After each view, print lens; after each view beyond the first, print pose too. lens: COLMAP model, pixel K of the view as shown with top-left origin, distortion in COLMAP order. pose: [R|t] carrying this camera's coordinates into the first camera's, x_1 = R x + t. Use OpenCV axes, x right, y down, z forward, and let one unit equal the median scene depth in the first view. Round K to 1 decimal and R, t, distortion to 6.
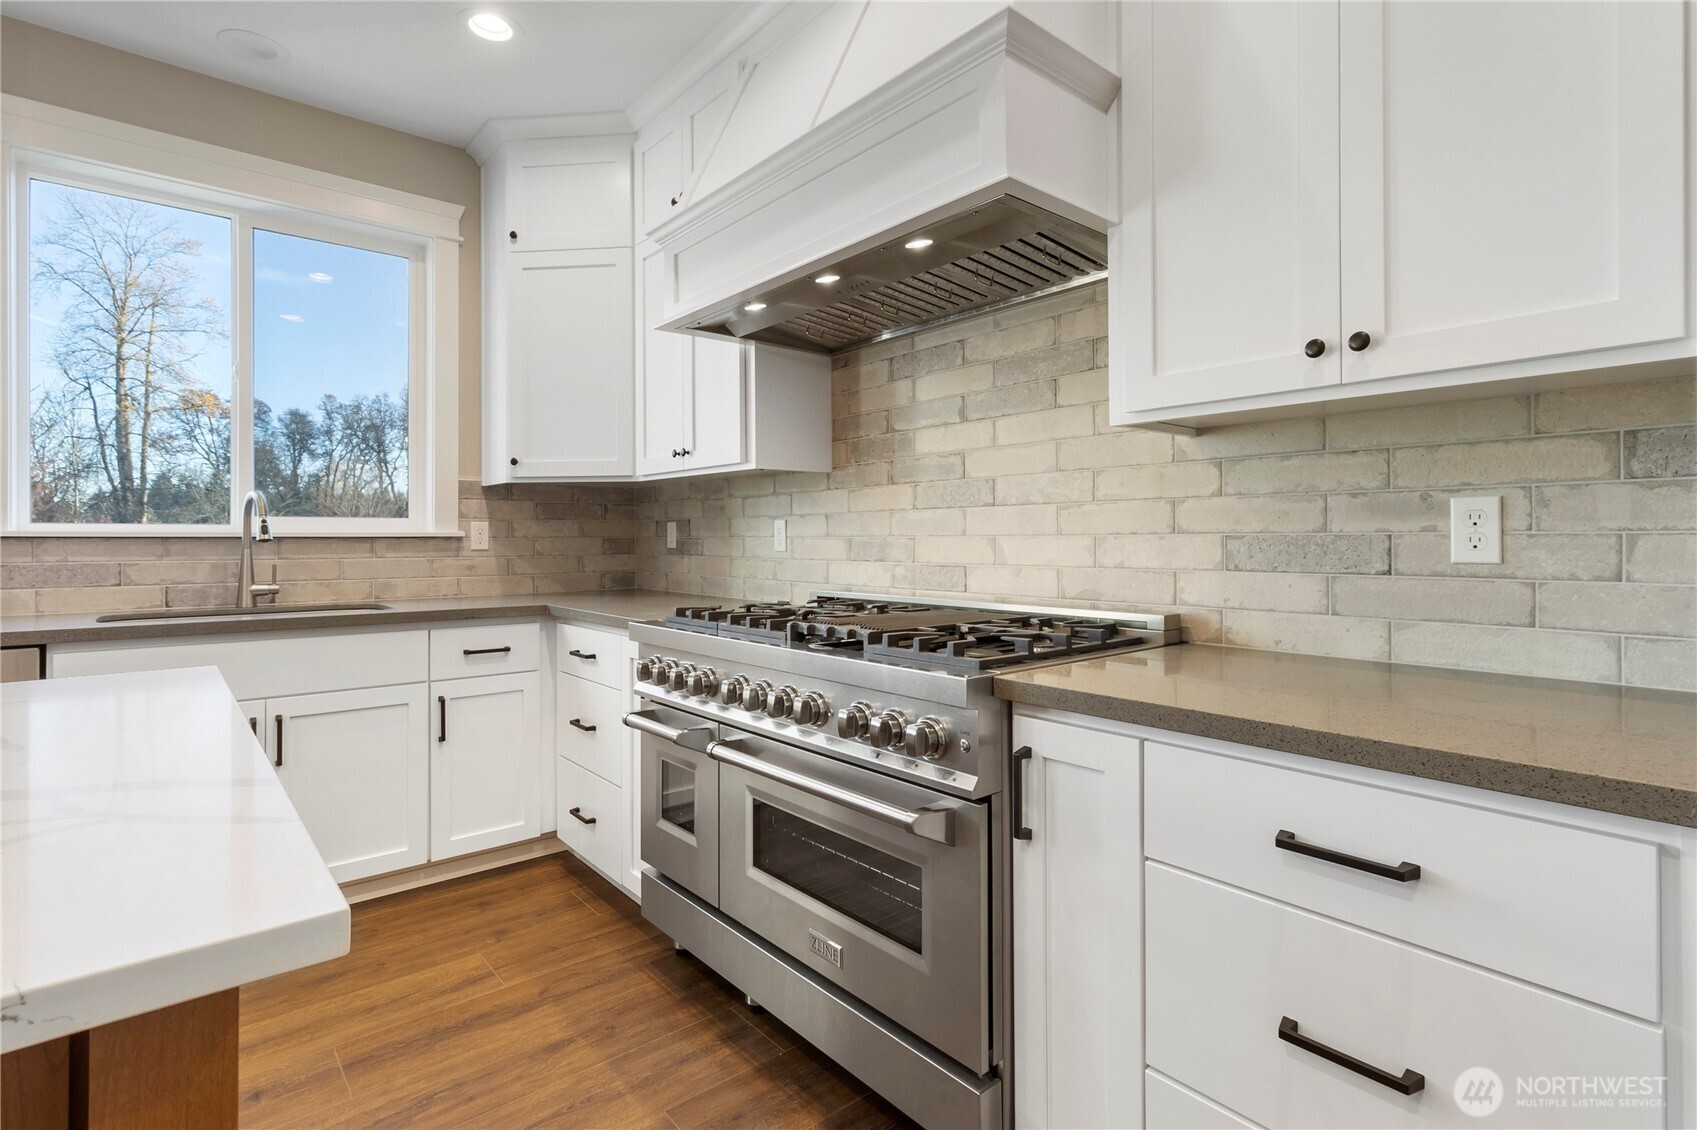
lens RADIAL K [[822.4, 0, 843.6], [0, 822.4, 539.6], [0, 0, 1]] dist [0.004470, 0.000995]
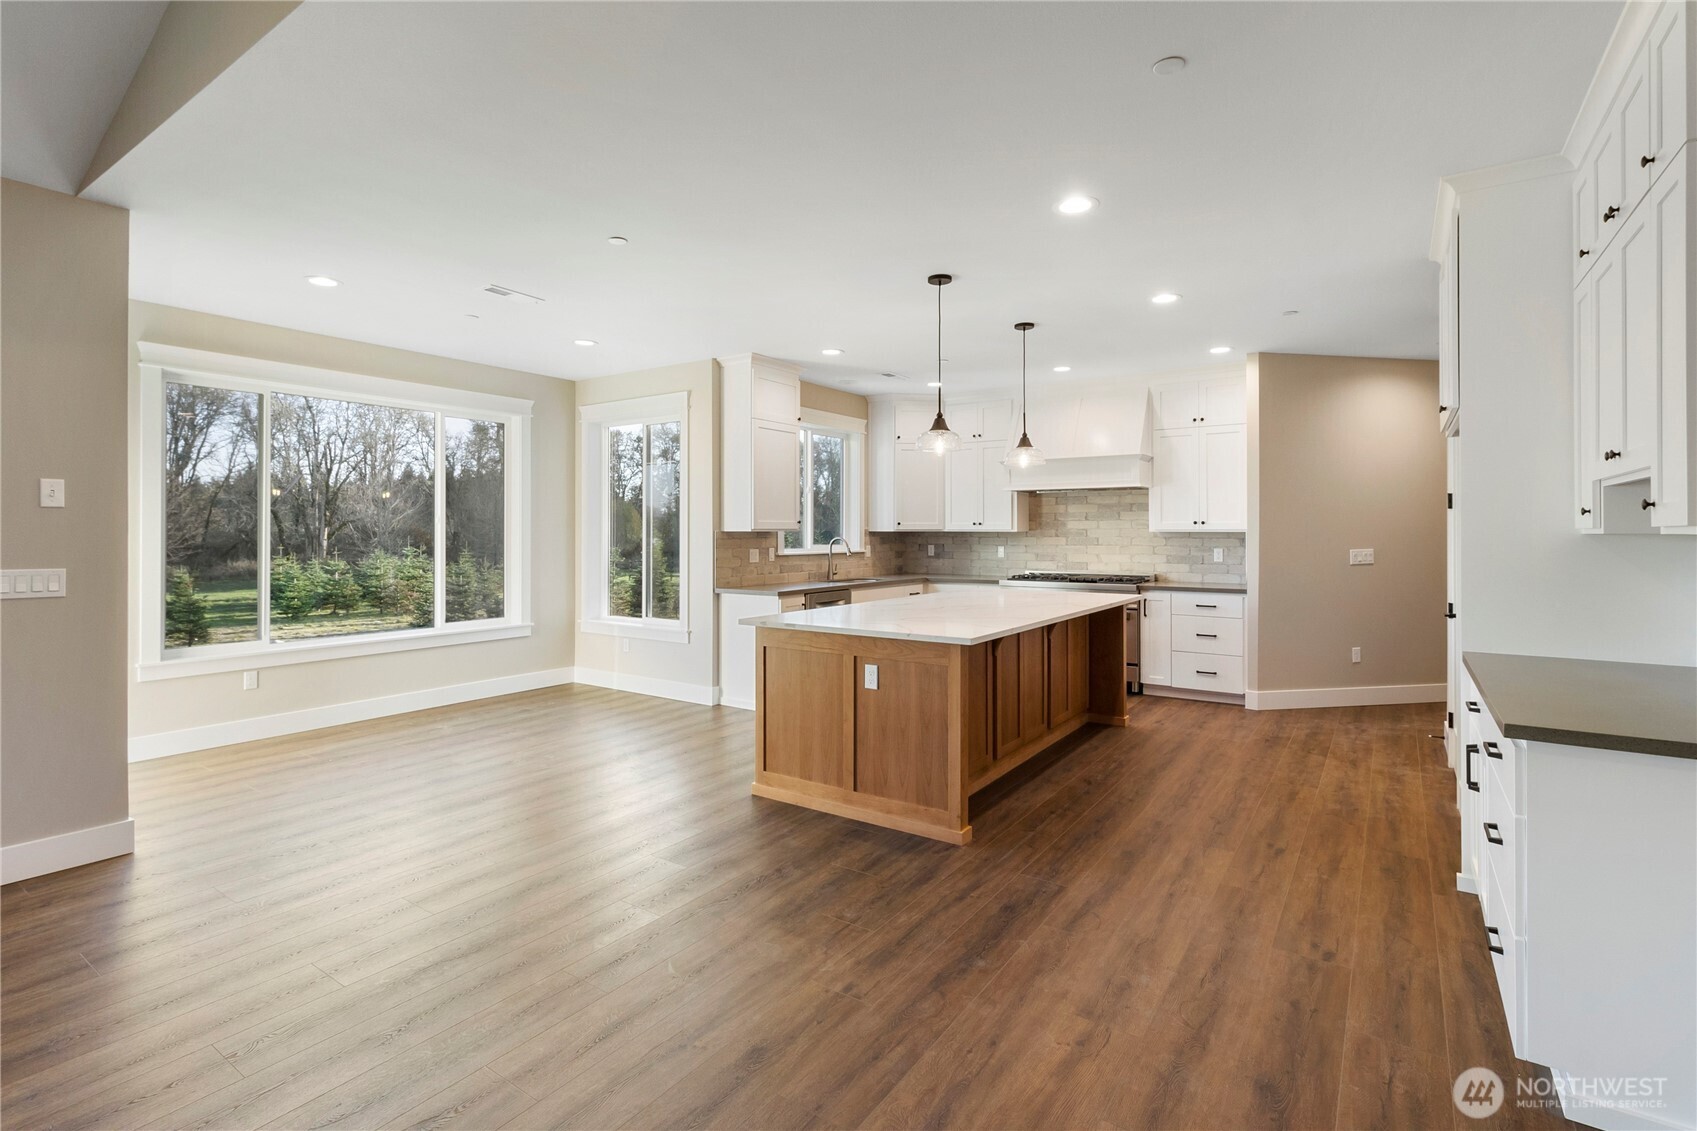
lens RADIAL K [[792.6, 0, 848.3], [0, 792.6, 532.6], [0, 0, 1]] dist [0.001710, 0.000237]
pose [[0.964947, -0.000185, 0.262444, -1.346521], [-0.000355, 0.999998, 0.002012, -0.078758], [-0.262443, -0.002034, 0.964945, -1.544027]]
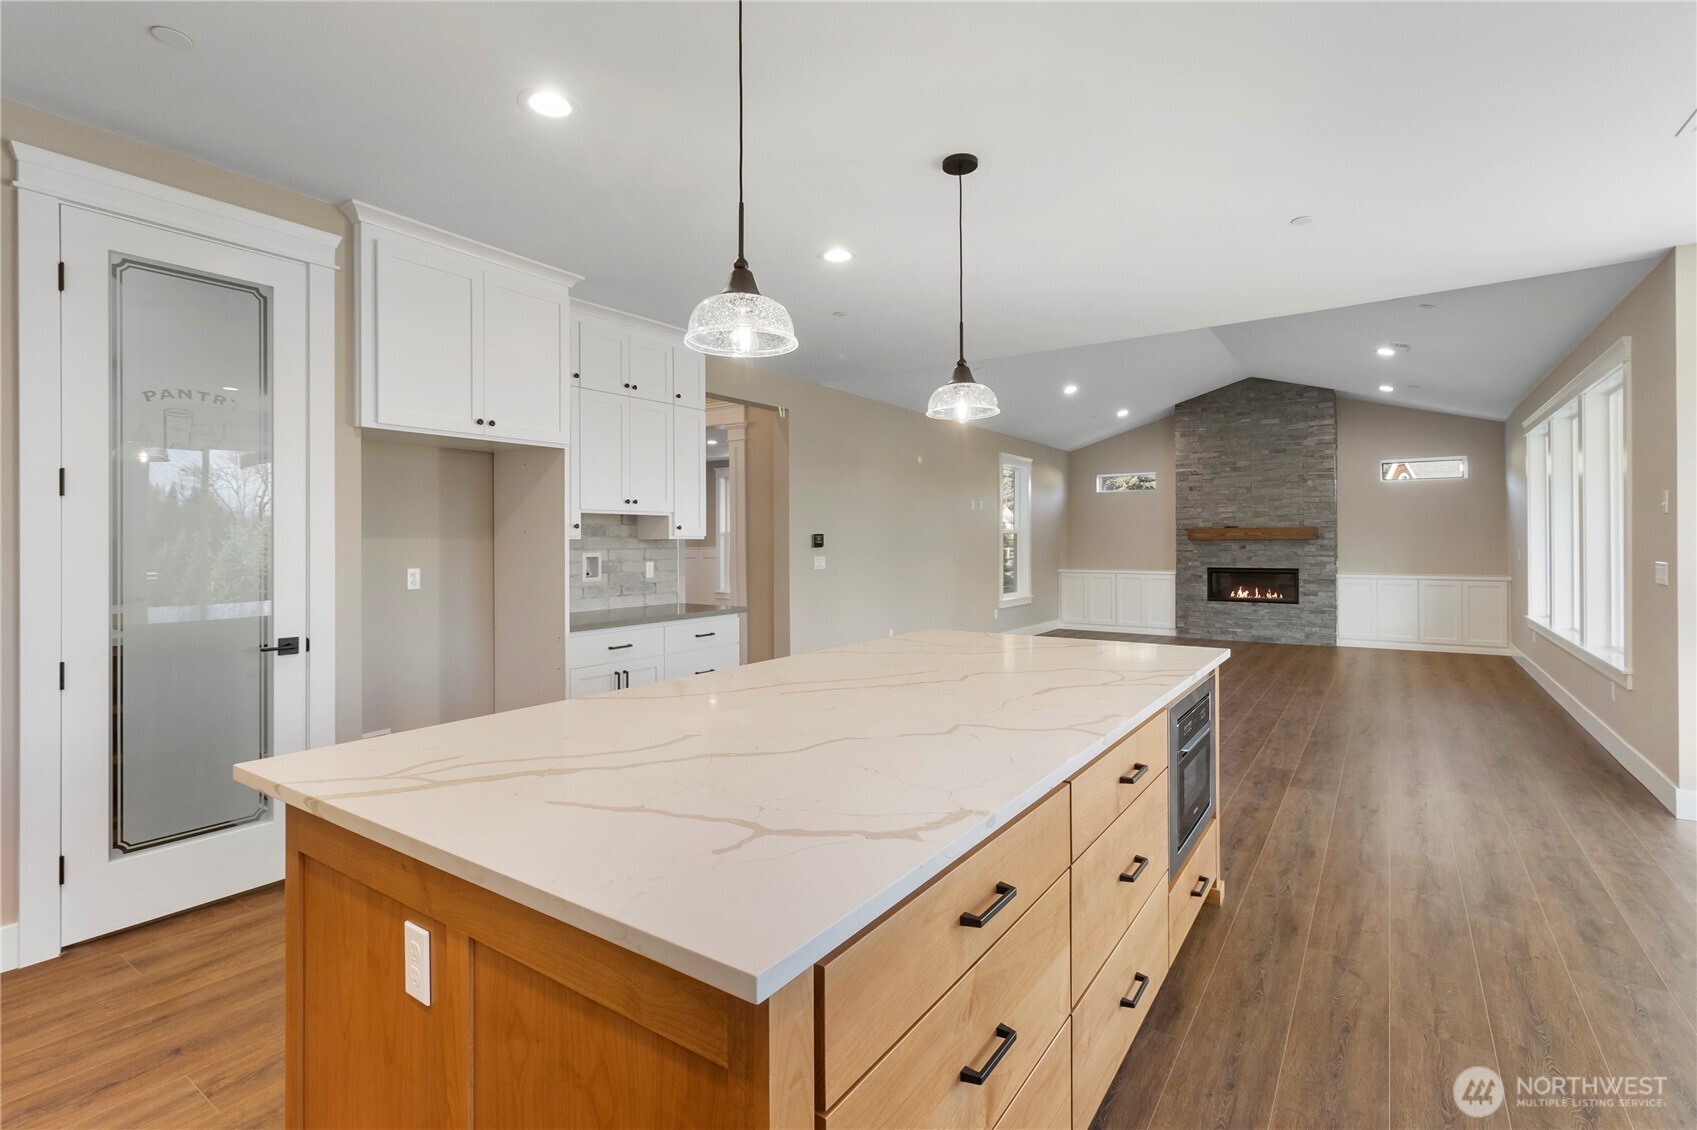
lens RADIAL K [[792.6, 0, 848.3], [0, 792.6, 532.1], [0, 0, 1]] dist [0.001710, 0.000237]
pose [[-0.963223, 0.000818, -0.268702, -0.364694], [0.004446, 0.999907, -0.012897, -0.067162], [0.268667, -0.013617, -0.963137, 0.816283]]
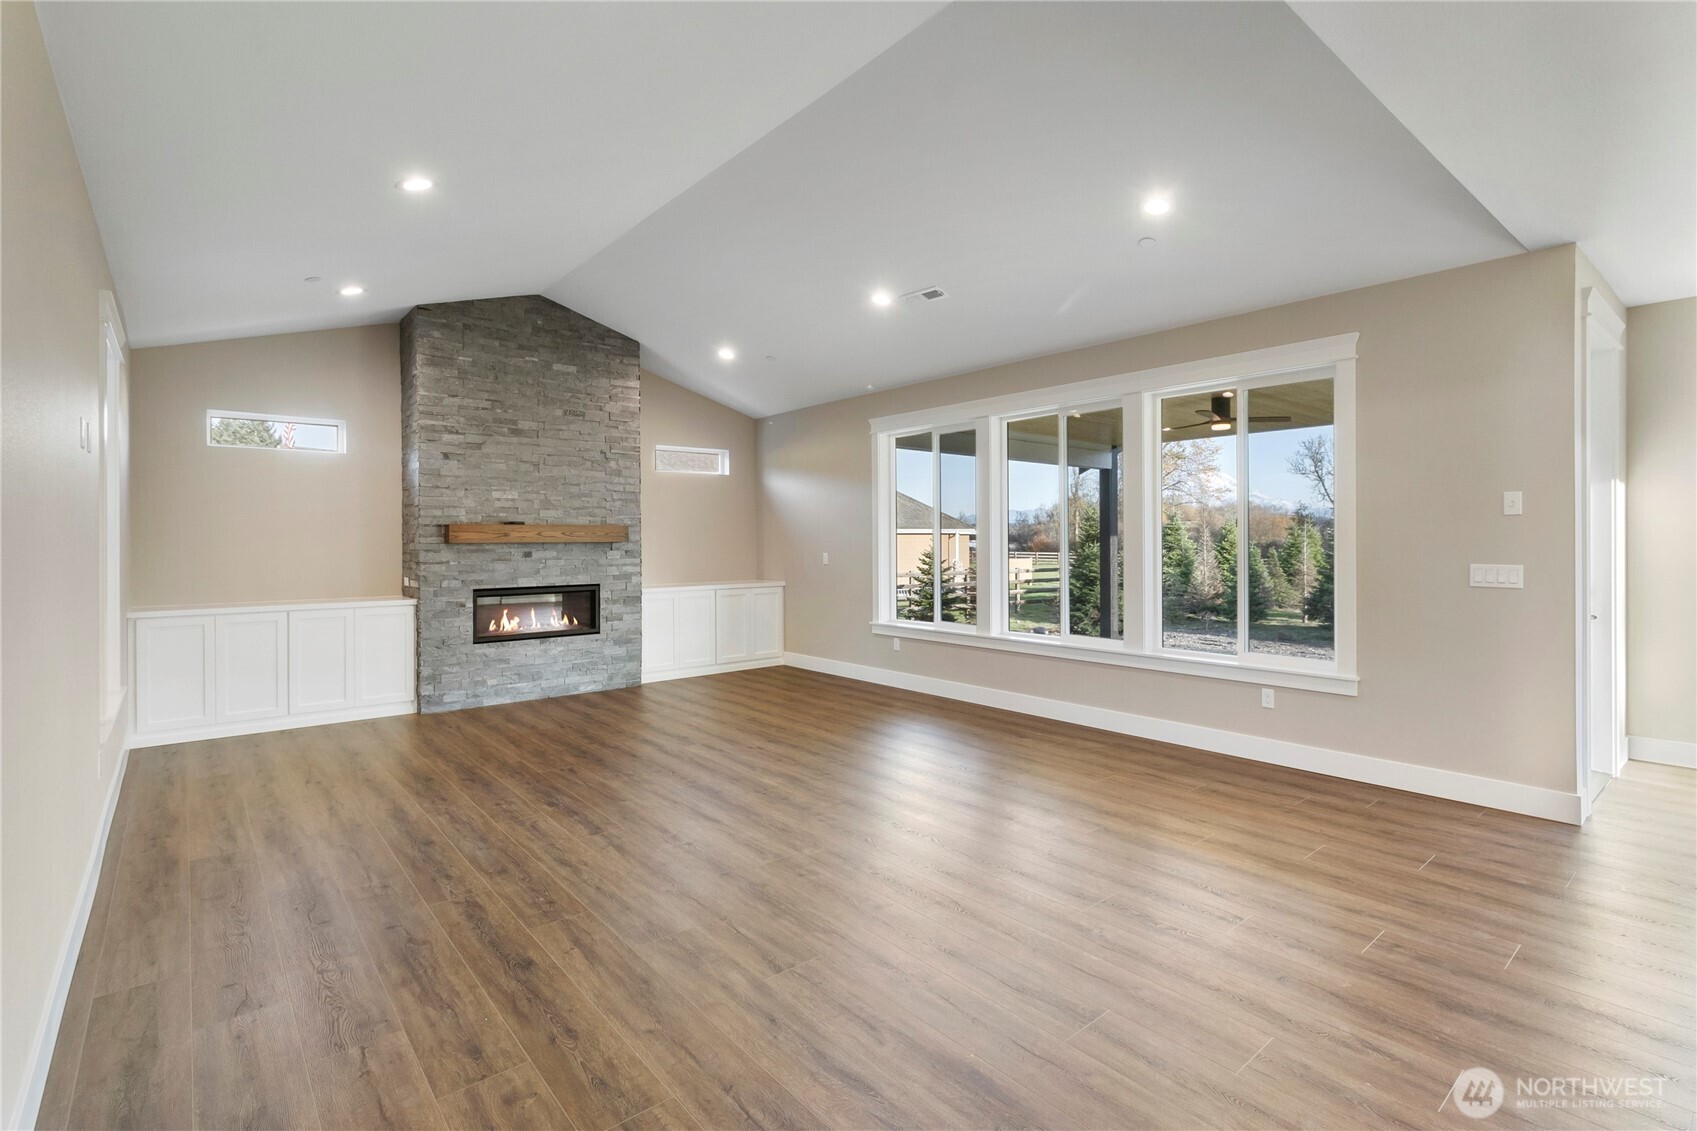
lens RADIAL K [[797.3, 0, 847.0], [0, 797.3, 545.3], [0, 0, 1]] dist [0.003520, -0.000021]
pose [[-0.004103, 0.006760, -0.999969, -0.739930], [0.005999, 0.999959, 0.006735, -0.075374], [0.999974, -0.005971, -0.004144, -1.317888]]
